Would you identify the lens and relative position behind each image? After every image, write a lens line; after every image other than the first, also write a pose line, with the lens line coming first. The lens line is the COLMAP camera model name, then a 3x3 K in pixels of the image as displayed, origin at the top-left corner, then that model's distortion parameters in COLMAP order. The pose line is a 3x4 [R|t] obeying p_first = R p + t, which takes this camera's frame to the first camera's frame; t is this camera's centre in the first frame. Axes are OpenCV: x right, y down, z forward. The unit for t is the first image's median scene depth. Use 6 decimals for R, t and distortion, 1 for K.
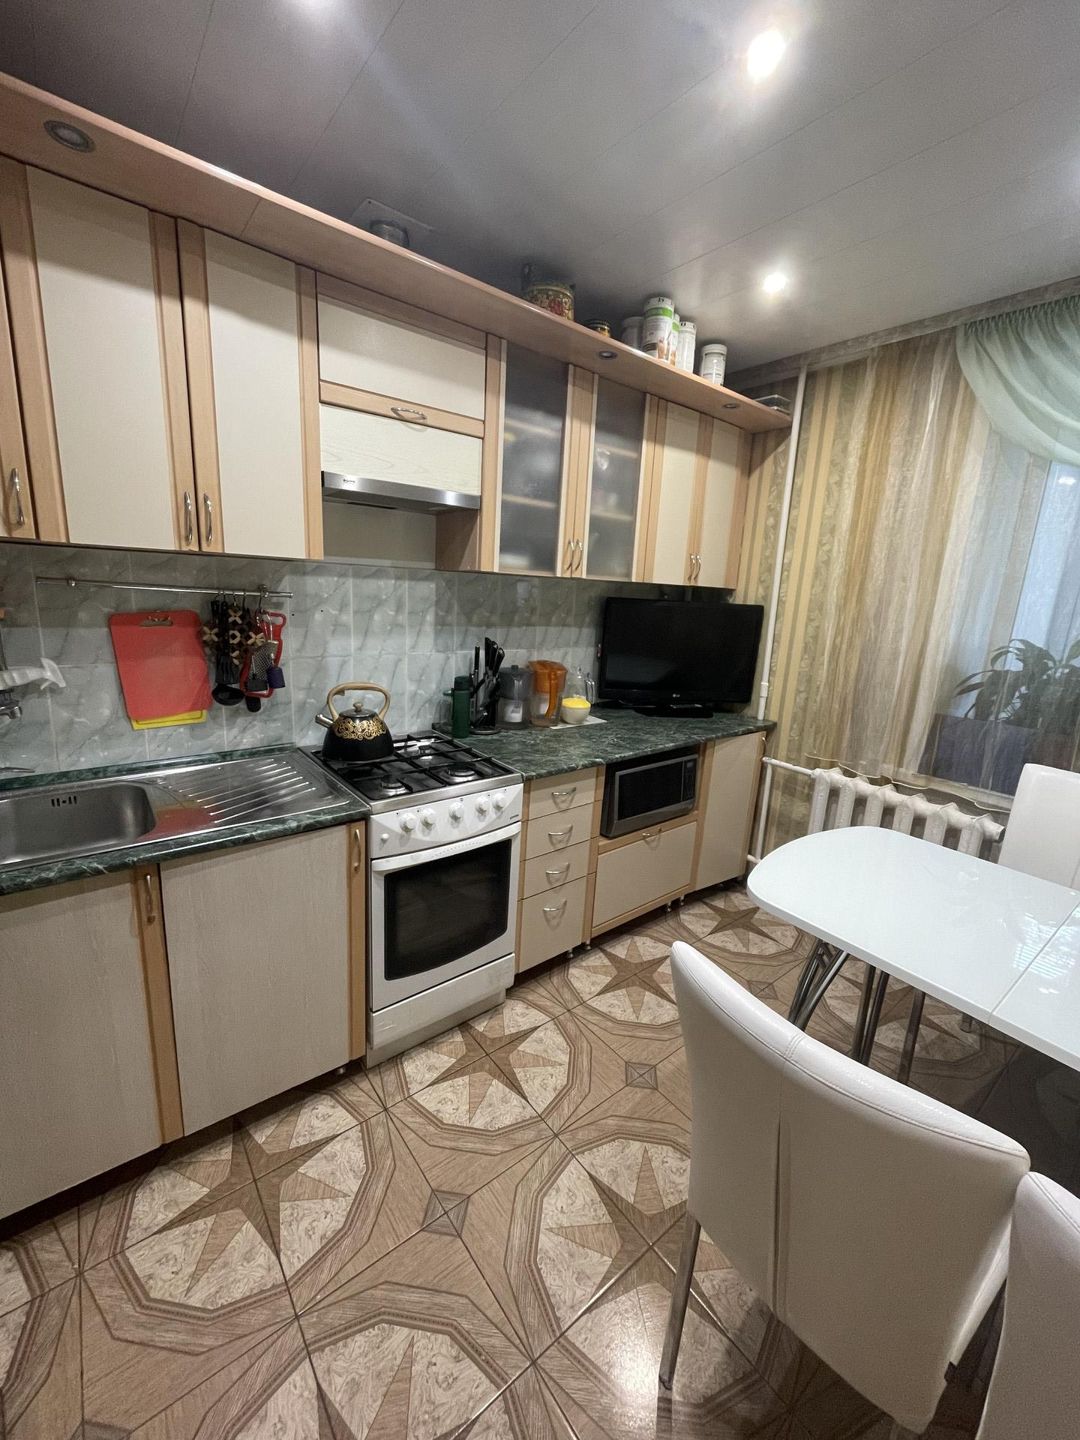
lens RADIAL K [[580.4, 0, 541.1], [0, 580.4, 719.5], [0, 0, 1]] dist [-0.003361, -0.000087]
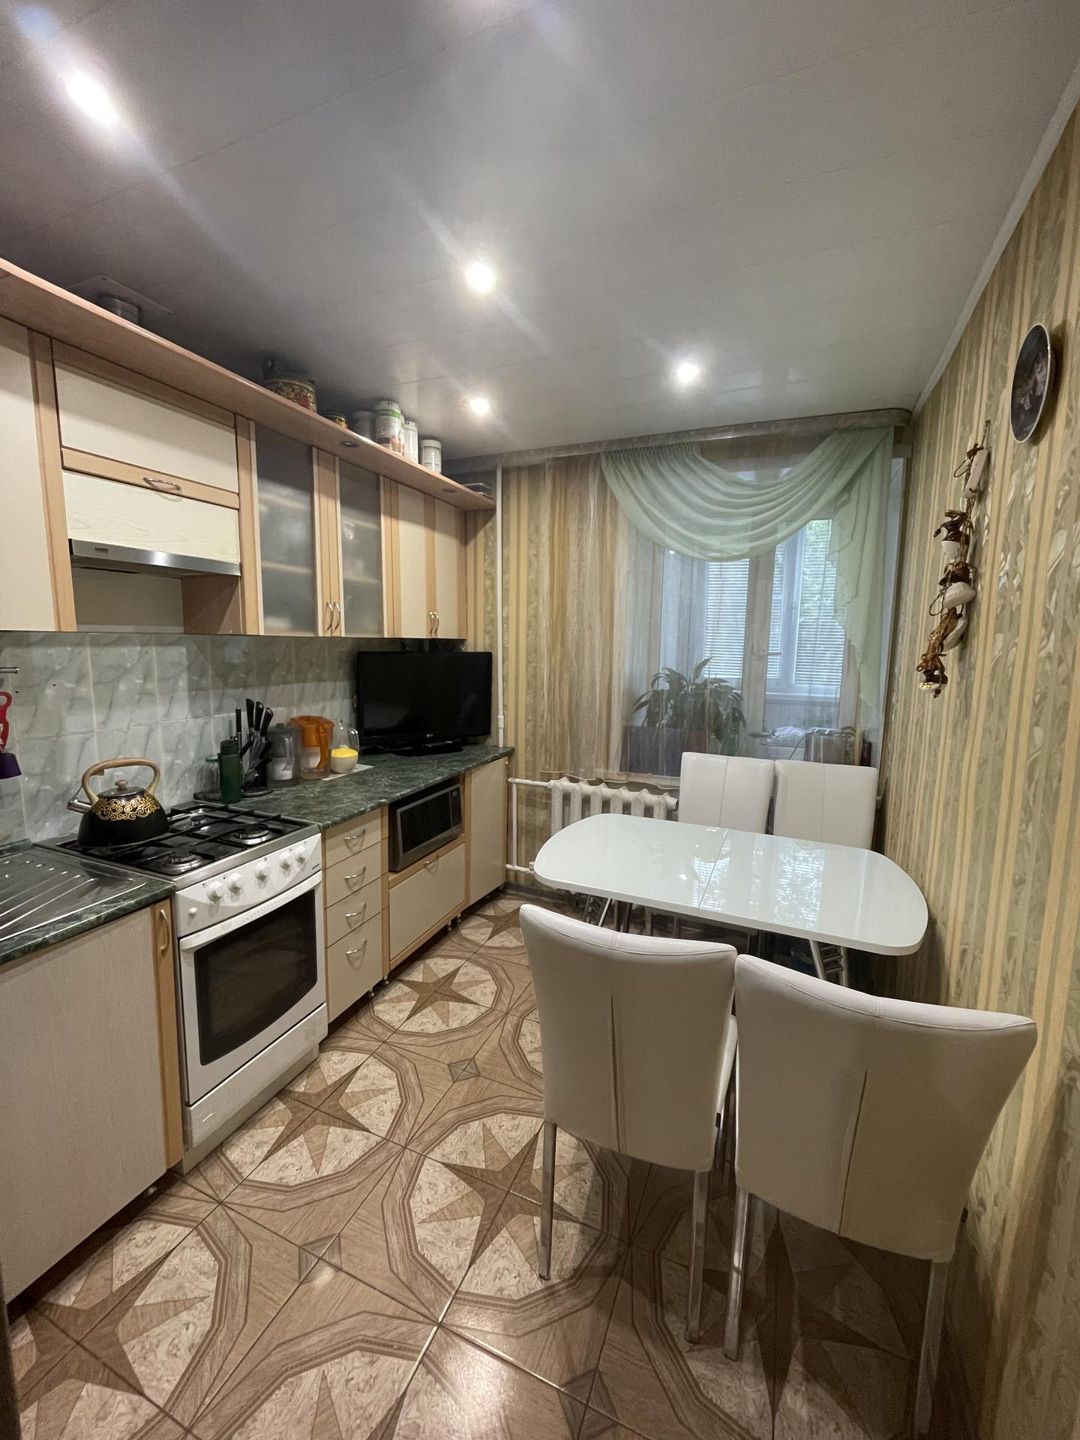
lens RADIAL K [[580.4, 0, 539.2], [0, 580.4, 720.0], [0, 0, 1]] dist [-0.003361, -0.000087]
pose [[0.878296, -0.102647, 0.466969, -0.145779], [0.136180, 0.989935, -0.038530, 0.001833], [-0.458314, 0.097432, 0.883434, -0.123639]]
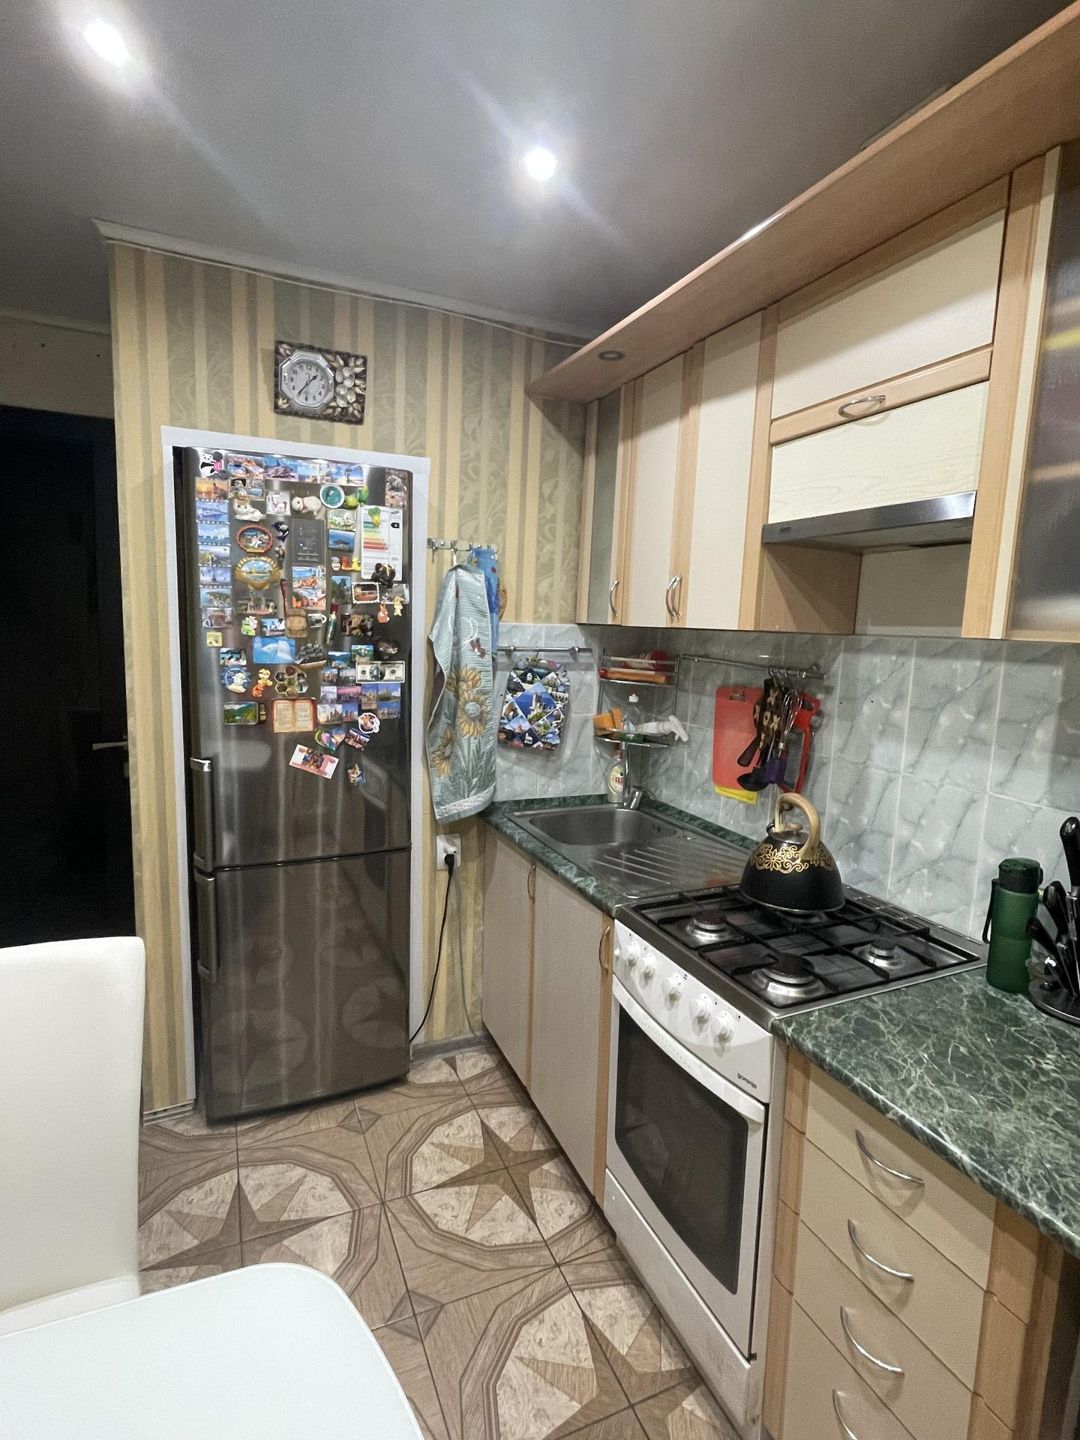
lens RADIAL K [[731.5, 0, 541.7], [0, 731.5, 718.2], [0, 0, 1]] dist [-0.011163, -0.000575]
pose [[-0.249490, 0.062196, -0.966378, 0.594816], [-0.263826, 0.955820, 0.129629, -0.178750], [0.931746, 0.287297, -0.222059, 0.834930]]
